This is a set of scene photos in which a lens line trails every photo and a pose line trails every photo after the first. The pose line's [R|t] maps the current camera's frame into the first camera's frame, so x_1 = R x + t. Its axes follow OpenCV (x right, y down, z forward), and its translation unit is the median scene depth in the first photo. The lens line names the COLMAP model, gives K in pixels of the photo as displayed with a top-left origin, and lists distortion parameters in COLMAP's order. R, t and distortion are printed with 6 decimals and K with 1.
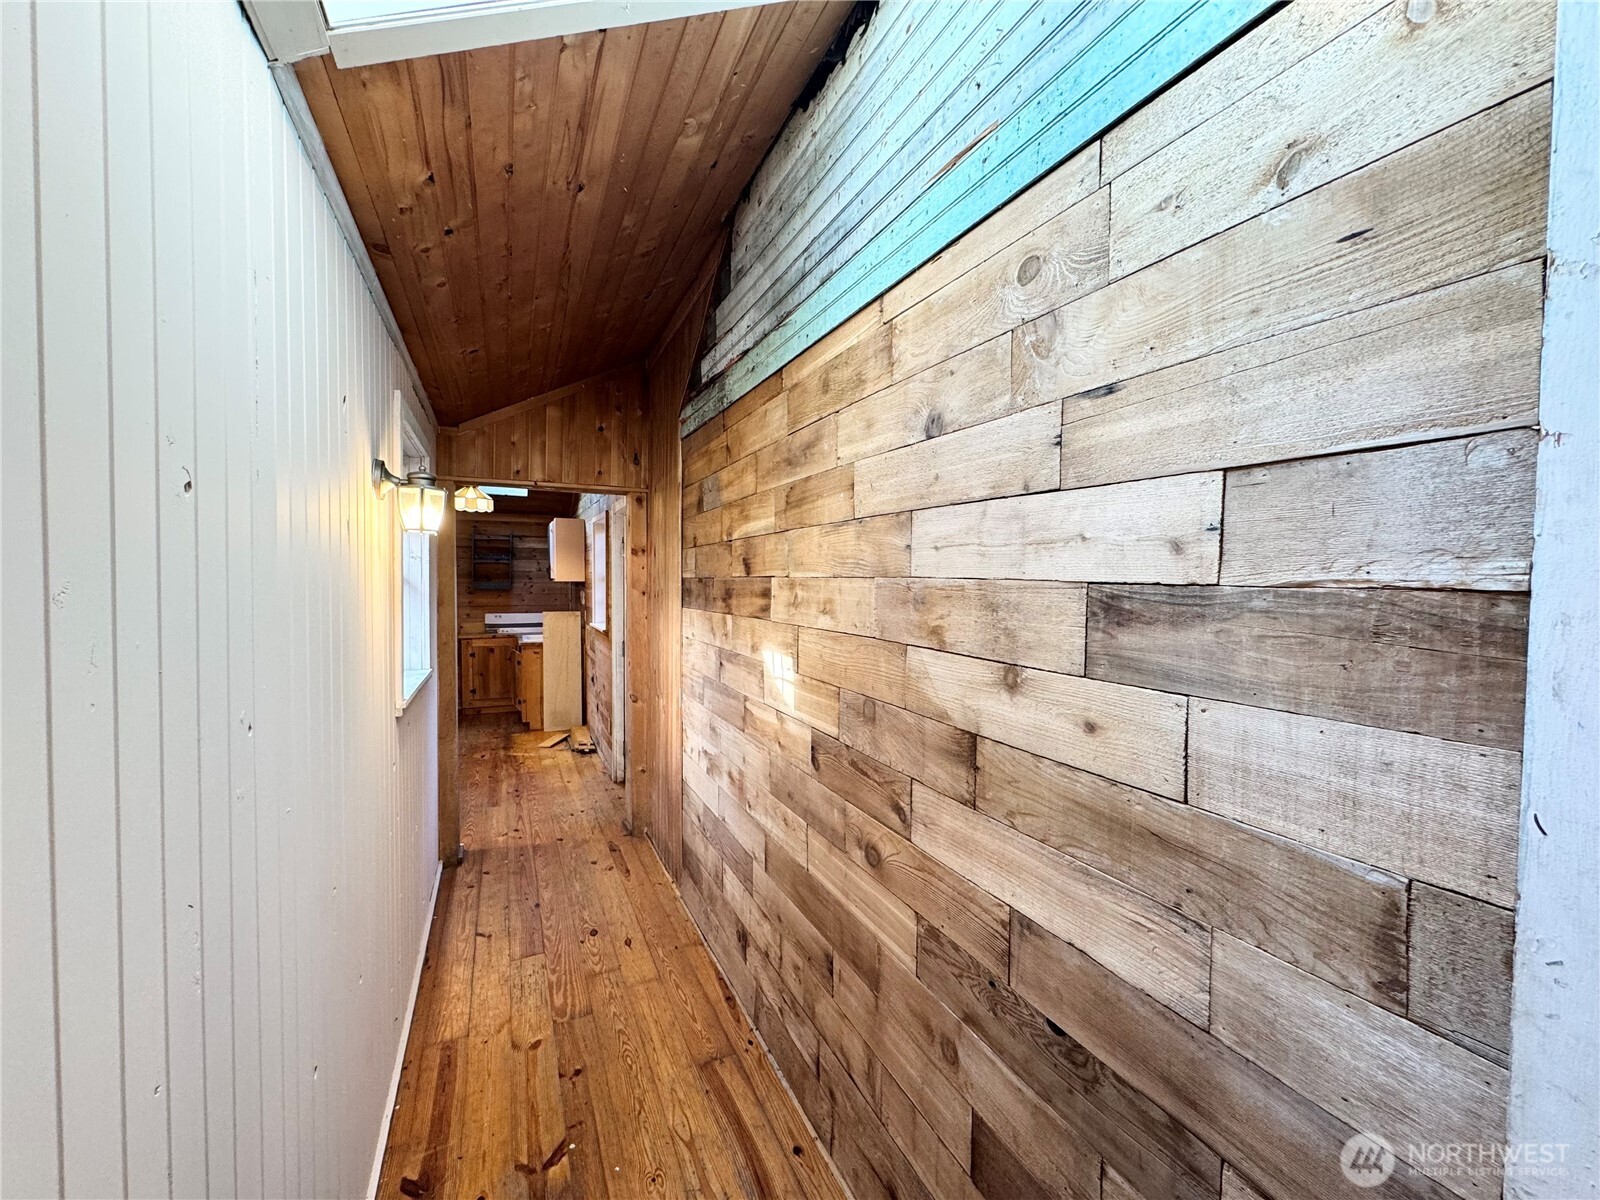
lens RADIAL K [[634.4, 0, 800.0], [0, 634.4, 600.0], [0, 0, 1]] dist [-0.002206, 0.000151]
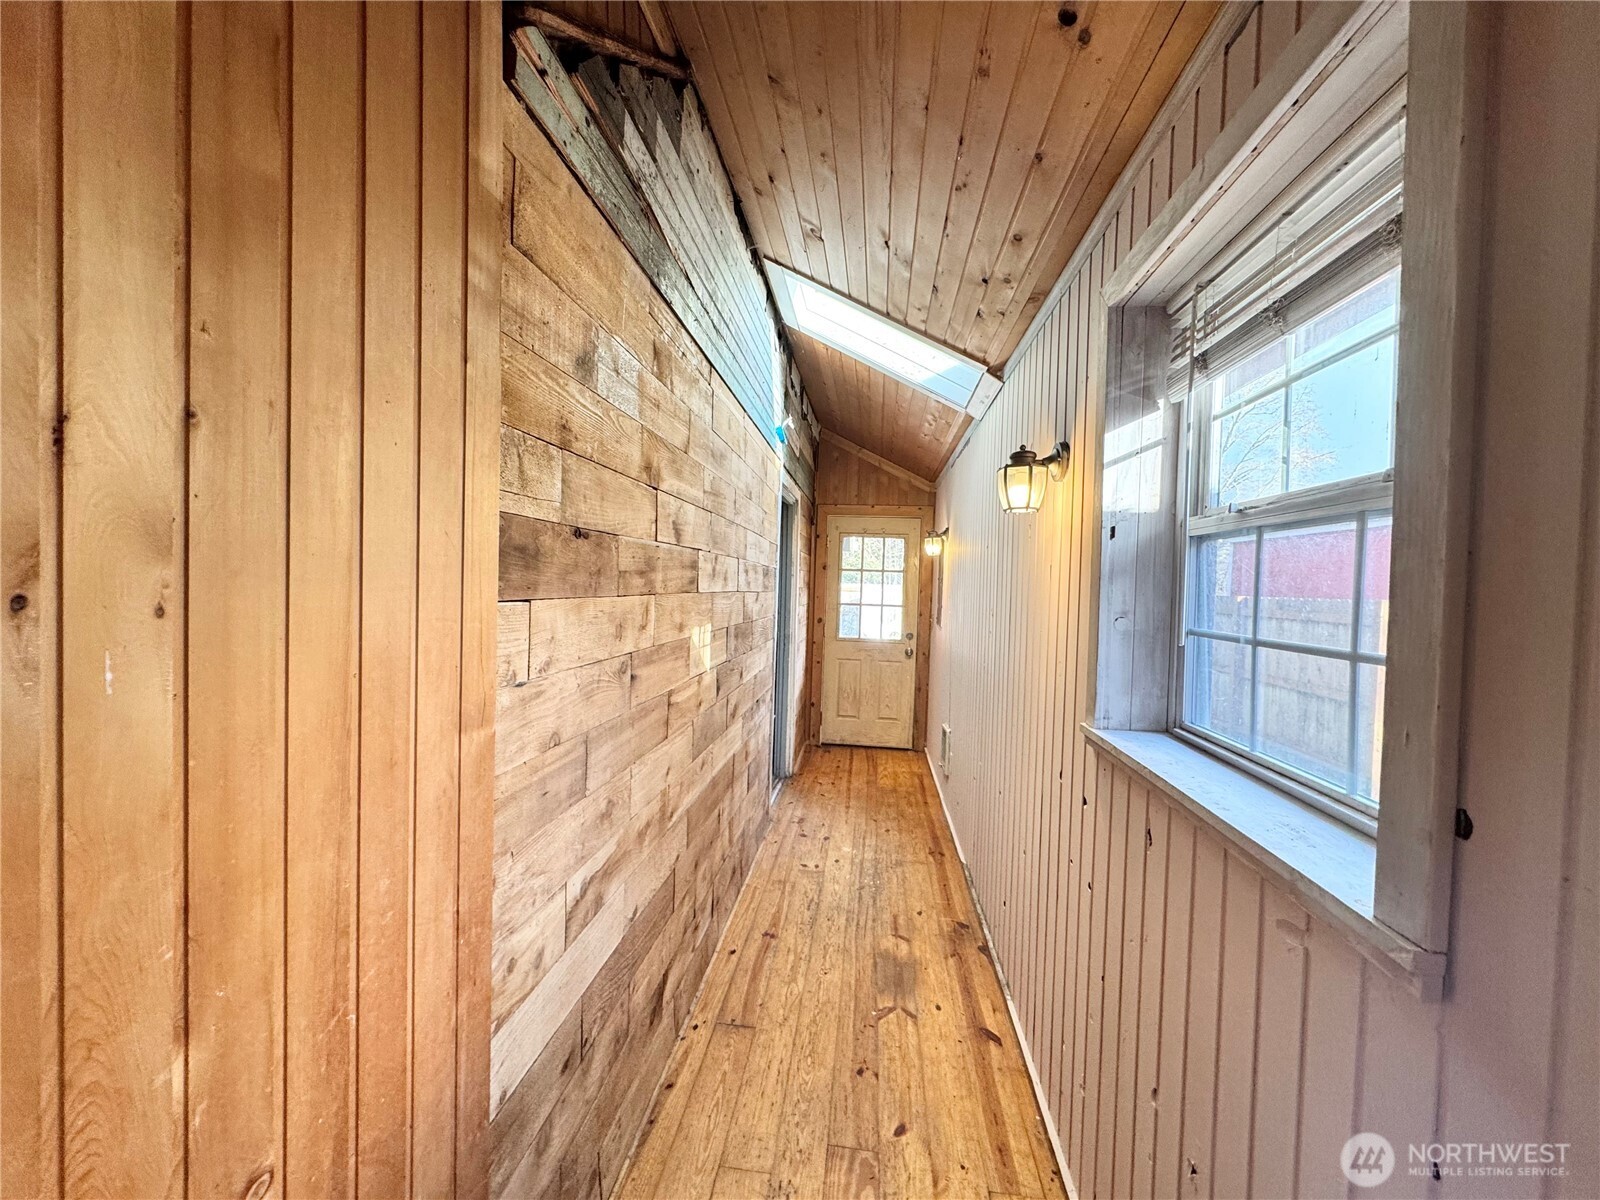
lens RADIAL K [[634.4, 0, 800.0], [0, 634.4, 600.0], [0, 0, 1]] dist [-0.002206, 0.000151]
pose [[-0.850706, -0.042418, 0.523927, -0.696064], [-0.014932, 0.998287, 0.056577, -0.014659], [-0.525429, 0.040307, -0.849882, 1.714145]]
